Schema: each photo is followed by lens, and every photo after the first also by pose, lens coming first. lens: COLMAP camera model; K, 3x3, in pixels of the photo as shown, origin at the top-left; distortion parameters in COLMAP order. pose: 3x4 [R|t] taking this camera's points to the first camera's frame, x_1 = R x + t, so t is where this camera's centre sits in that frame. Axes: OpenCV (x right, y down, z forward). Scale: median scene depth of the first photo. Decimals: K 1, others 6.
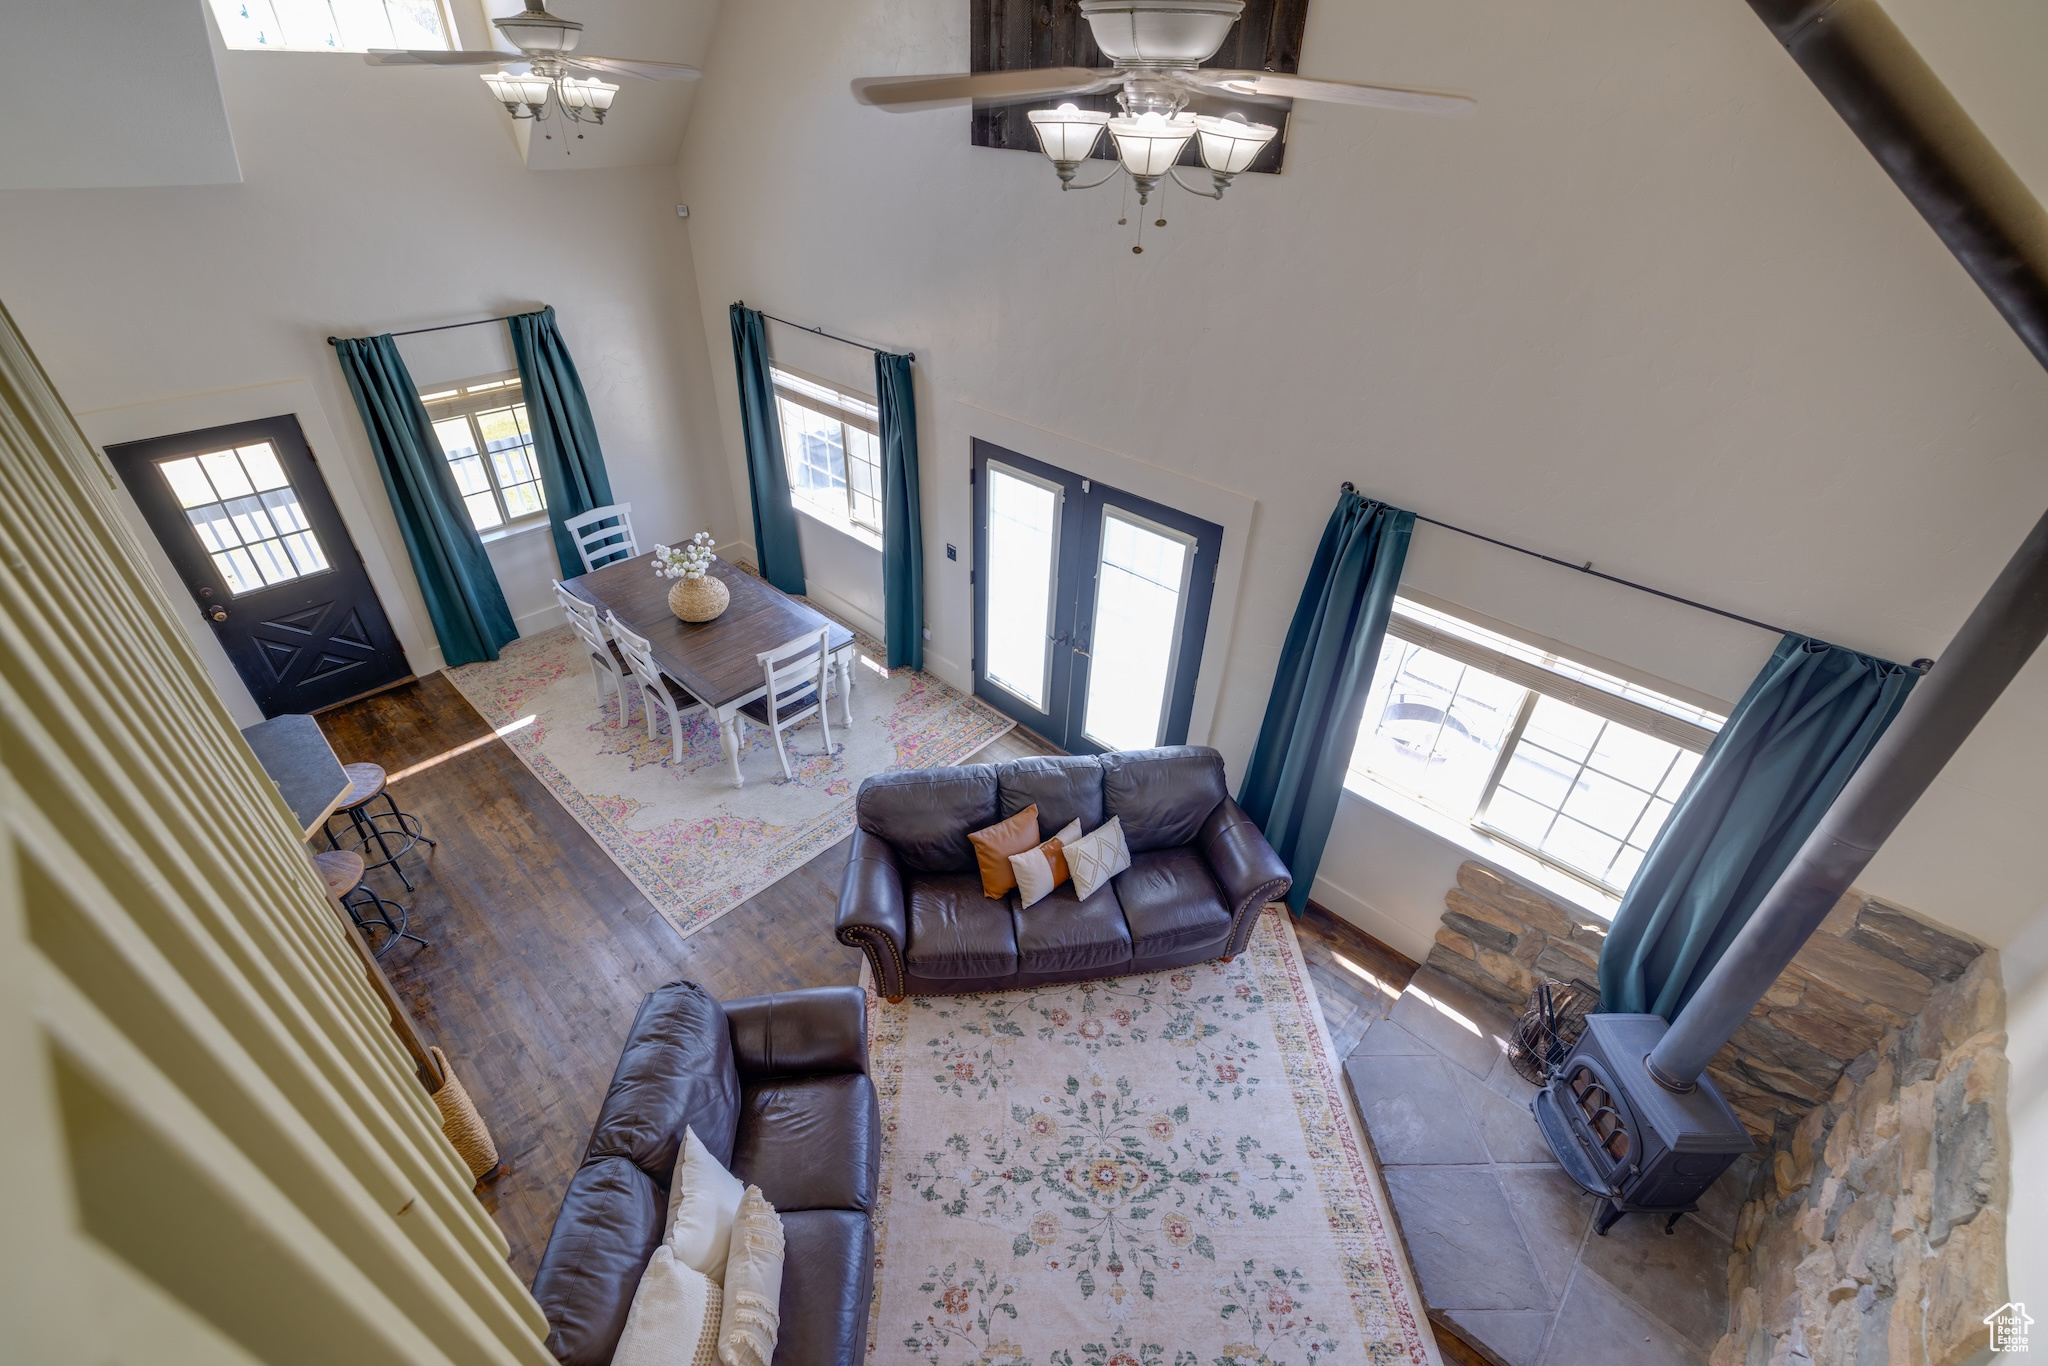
lens RADIAL K [[861.9, 0, 1022.5], [0, 861.9, 675.8], [0, 0, 1]] dist [-0.001647, 0.000594]
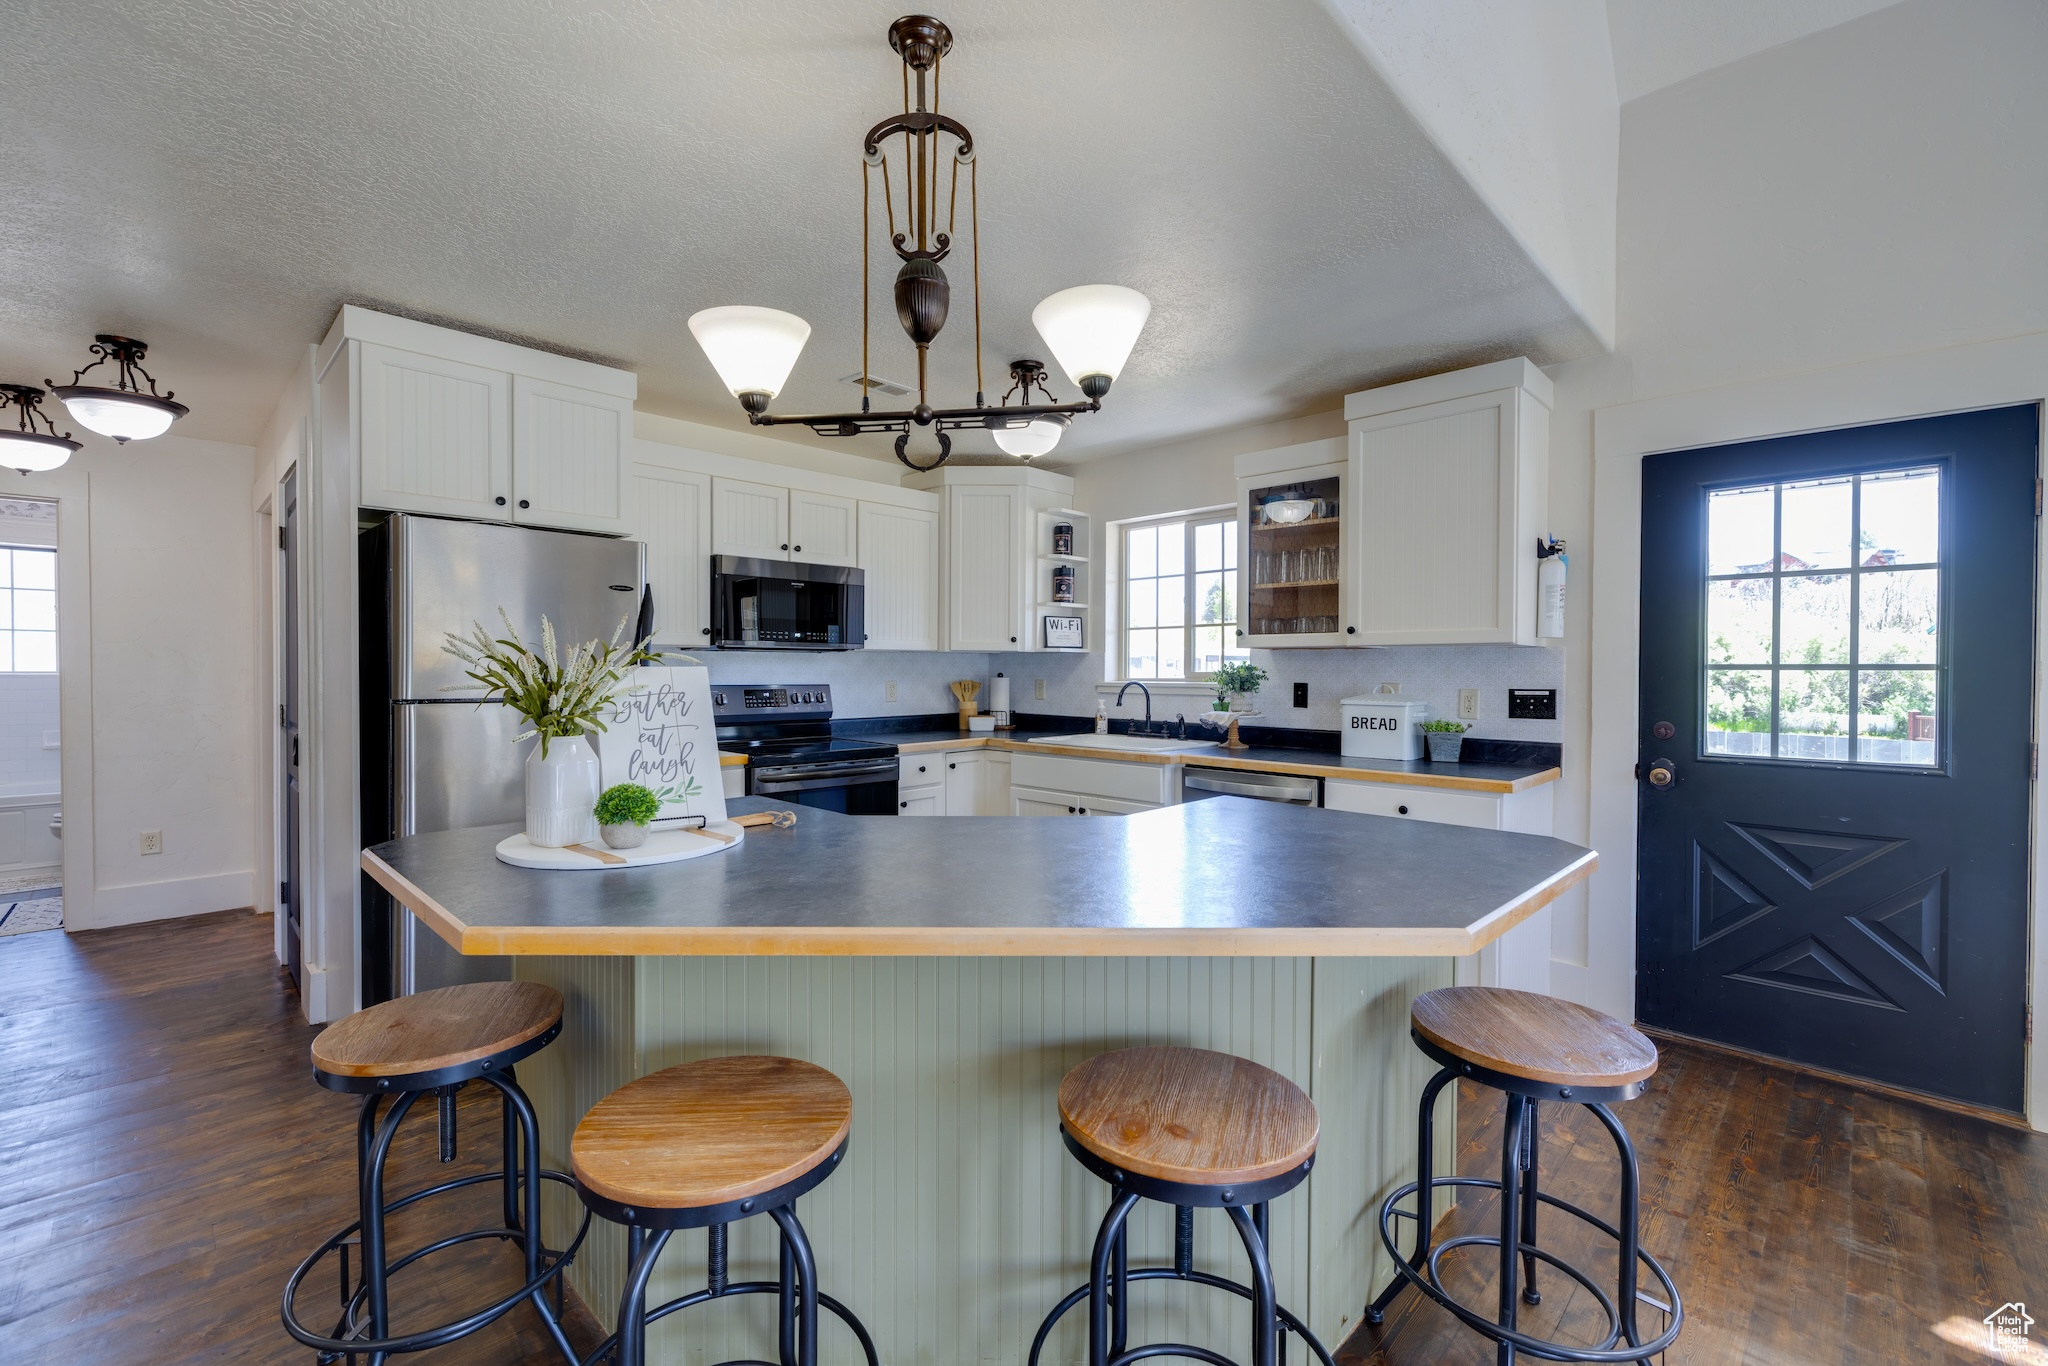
lens RADIAL K [[861.9, 0, 1019.2], [0, 861.9, 678.4], [0, 0, 1]] dist [-0.001647, 0.000594]
pose [[-0.027559, -0.014085, -0.999521, -0.399872], [-0.579120, 0.815230, 0.004480, 0.115359], [0.814777, 0.578966, -0.030624, 0.683309]]
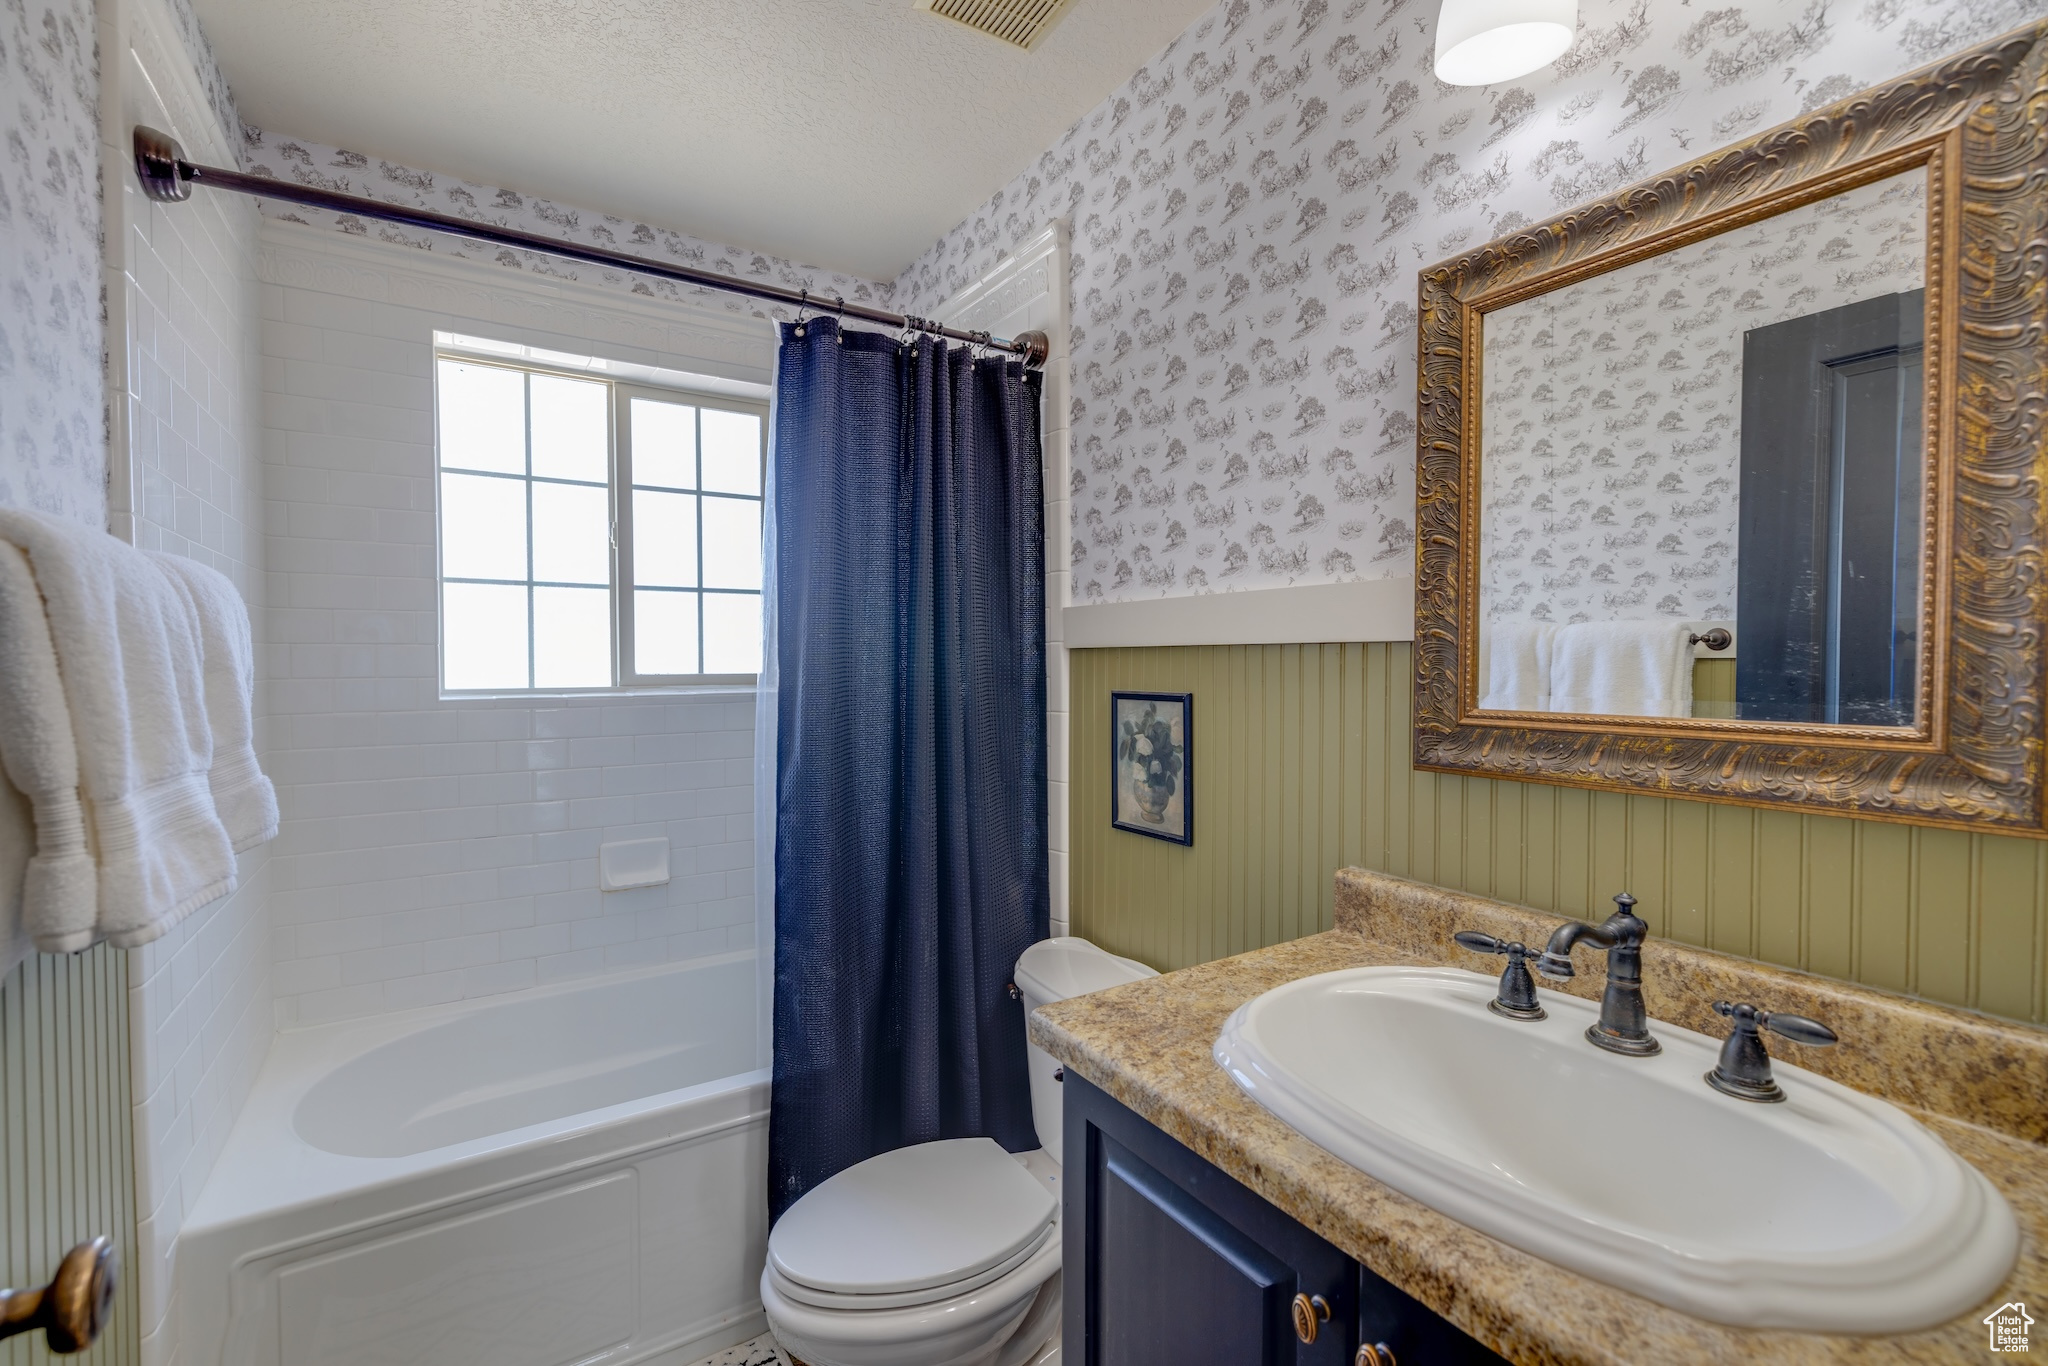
lens RADIAL K [[861.9, 0, 1021.1], [0, 861.9, 675.4], [0, 0, 1]] dist [-0.001647, 0.000594]
pose [[0.967057, -0.028531, -0.252954, -0.946305], [-0.118482, 0.829053, -0.546474, 0.238976], [0.225304, 0.558442, 0.798361, 0.478483]]
